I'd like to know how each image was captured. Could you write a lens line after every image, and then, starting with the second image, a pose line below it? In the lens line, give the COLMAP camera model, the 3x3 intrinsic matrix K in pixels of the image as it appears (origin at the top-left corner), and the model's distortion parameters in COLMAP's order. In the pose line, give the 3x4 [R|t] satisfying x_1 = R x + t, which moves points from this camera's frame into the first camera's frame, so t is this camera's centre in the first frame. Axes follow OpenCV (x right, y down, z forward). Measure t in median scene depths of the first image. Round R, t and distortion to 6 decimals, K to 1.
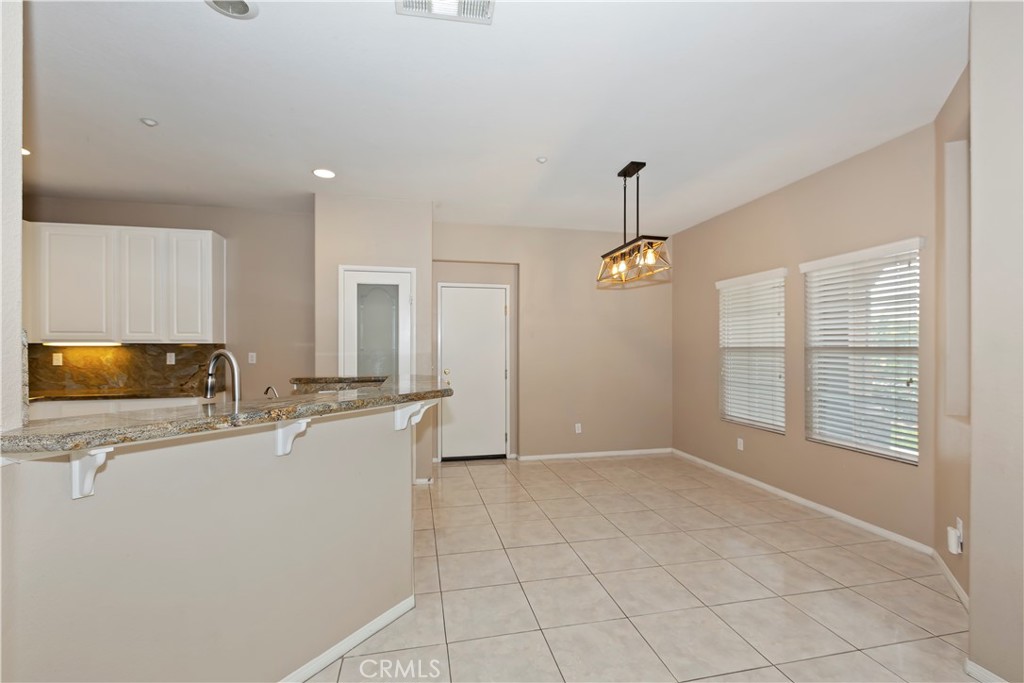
lens RADIAL K [[450.7, 0, 511.3], [0, 450.7, 347.2], [0, 0, 1]] dist [0.001333, 0.000259]
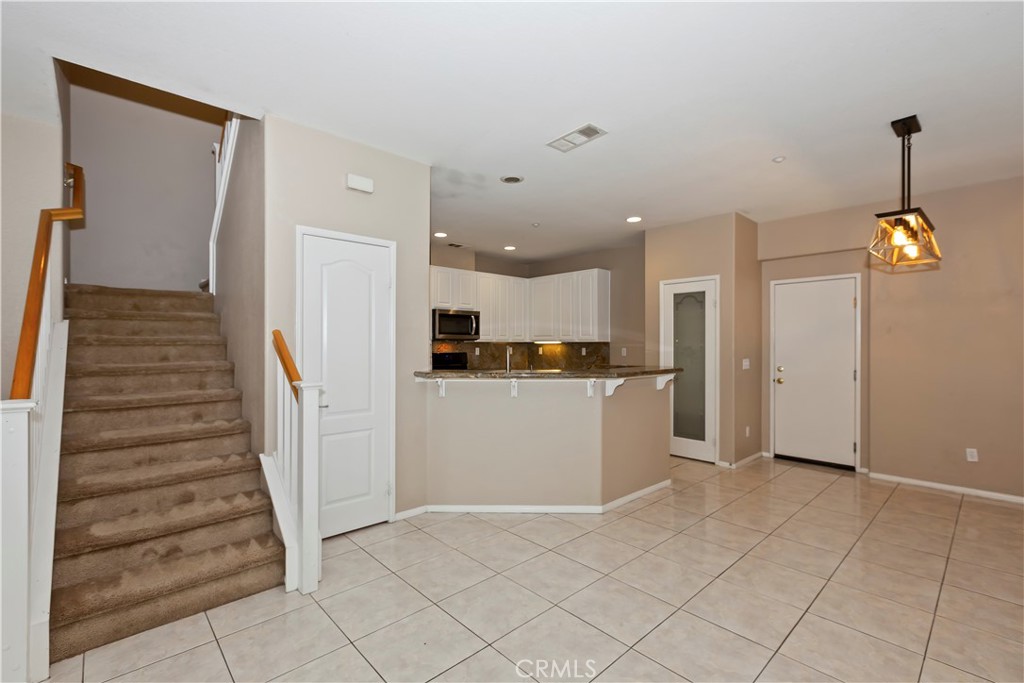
lens RADIAL K [[450.4, 0, 512.0], [0, 450.4, 341.5], [0, 0, 1]] dist [0.000210, -0.000007]
pose [[0.502757, -0.004510, -0.864416, 0.511321], [-0.000427, 0.999985, -0.005466, -0.000826], [0.864428, 0.003117, 0.502747, -0.020445]]
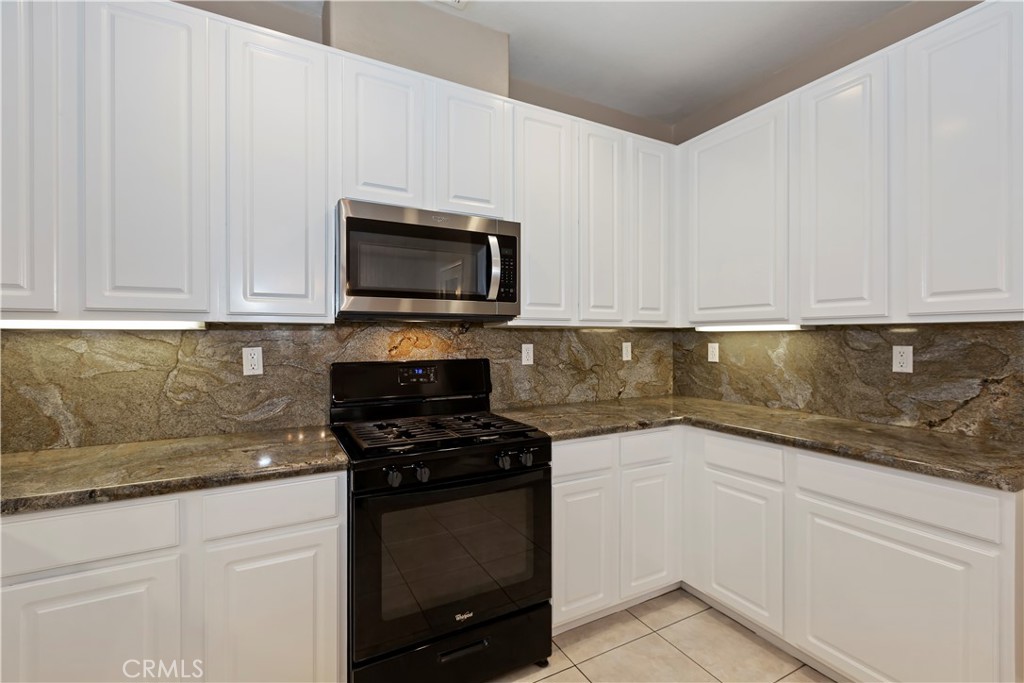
lens RADIAL K [[453.3, 0, 505.5], [0, 453.3, 337.3], [0, 0, 1]] dist [0.000564, 0.000014]
pose [[0.255569, 0.005084, -0.966777, -0.443131], [0.000703, 0.999985, 0.005445, 0.001639], [0.966790, -0.002071, 0.255562, 0.533716]]
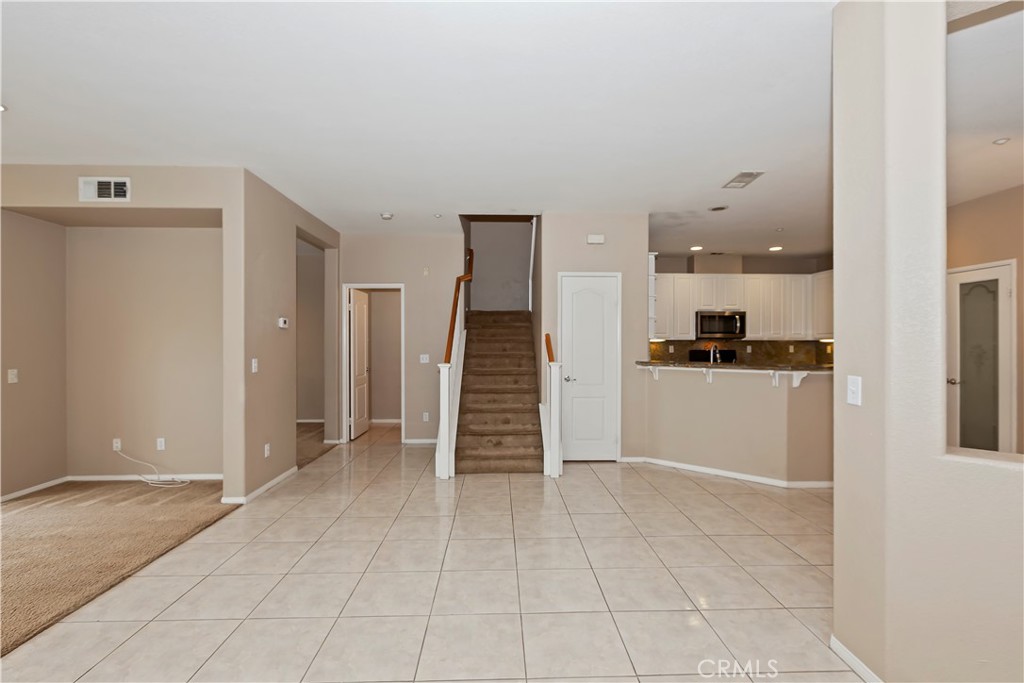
lens RADIAL K [[467.5, 0, 514.3], [0, 467.5, 342.2], [0, 0, 1]] dist [-0.002291, 0.000011]
pose [[-0.186219, -0.000284, -0.982508, 0.956434], [-0.001189, 0.999999, -0.000063, 0.000939], [0.982508, 0.001157, -0.186219, 0.151000]]
